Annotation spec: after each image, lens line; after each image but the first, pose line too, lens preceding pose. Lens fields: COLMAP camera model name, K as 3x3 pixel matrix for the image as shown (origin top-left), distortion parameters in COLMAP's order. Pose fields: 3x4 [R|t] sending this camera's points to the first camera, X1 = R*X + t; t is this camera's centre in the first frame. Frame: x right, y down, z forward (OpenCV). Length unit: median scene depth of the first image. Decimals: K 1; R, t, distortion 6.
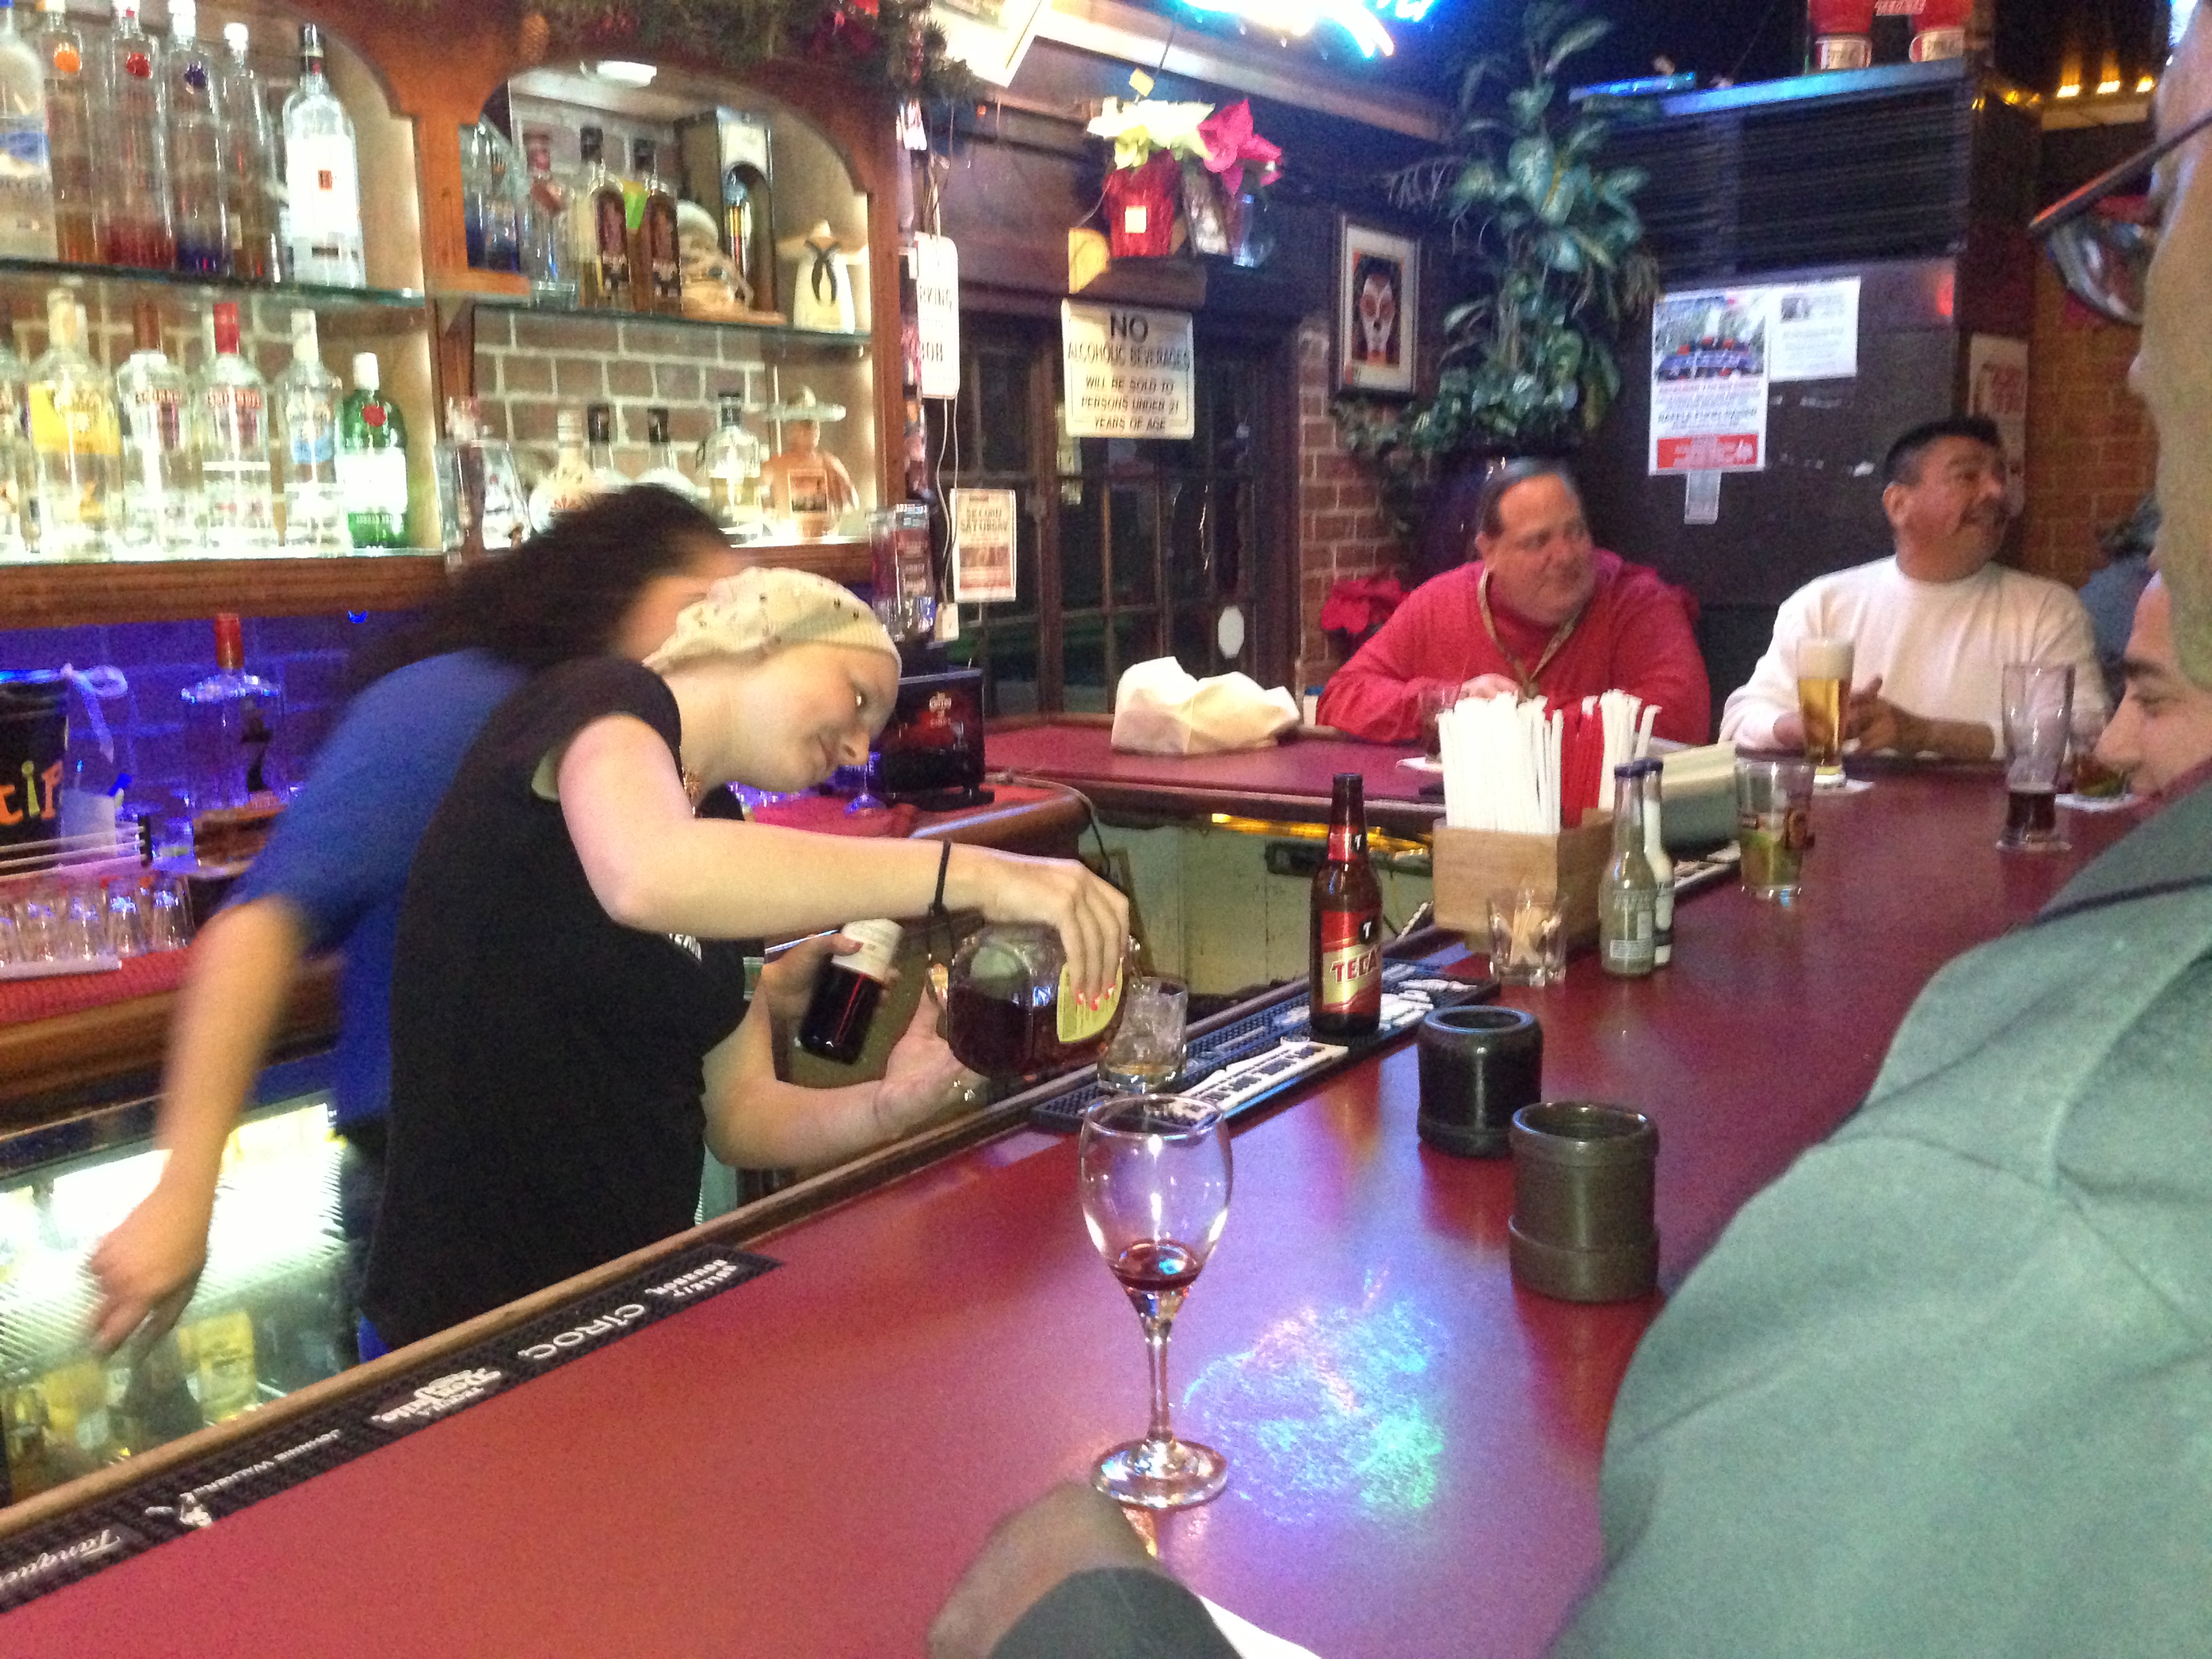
lens RADIAL K [[2127.6, 0, 1106.0], [0, 2127.6, 829.5], [0, 0, 1]] dist [0.123281, -0.208346]
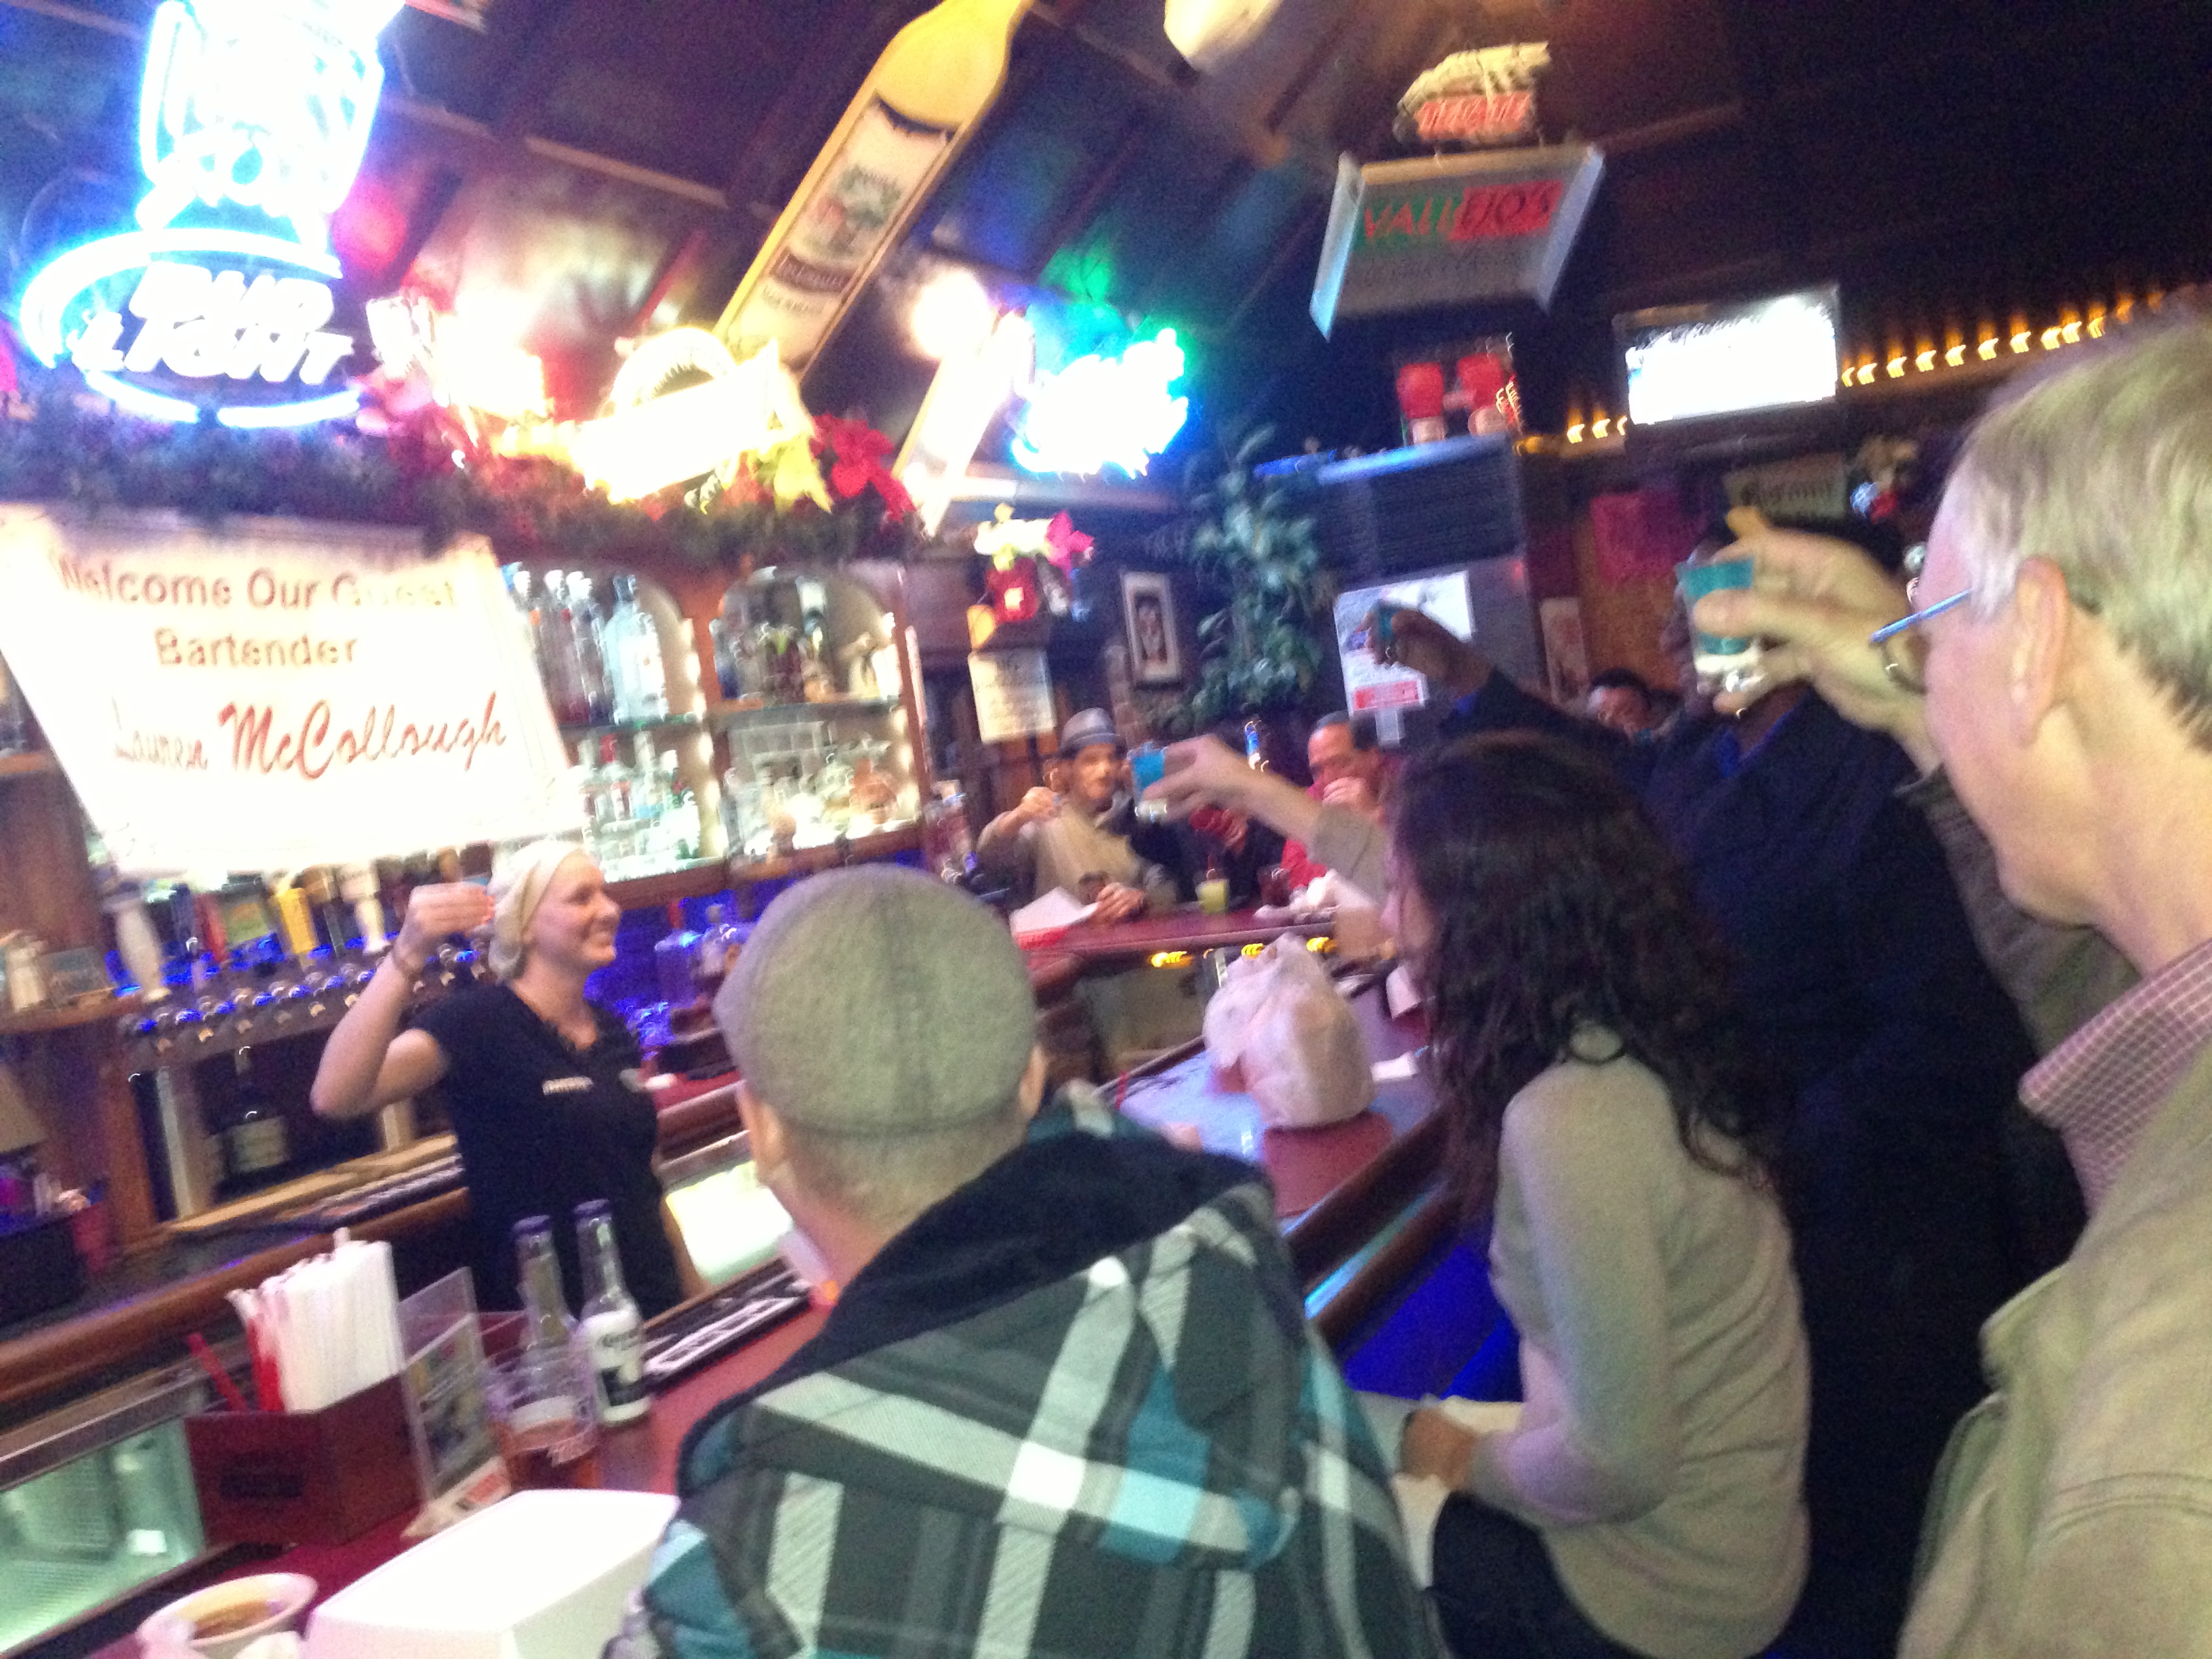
lens RADIAL K [[2127.6, 0, 1106.0], [0, 2127.6, 829.5], [0, 0, 1]] dist [0.123281, -0.208346]
pose [[0.978338, -0.136916, 0.155270, -0.160021], [0.154835, 0.981815, -0.109840, 0.050119], [-0.137408, 0.131502, 0.981747, -0.430789]]
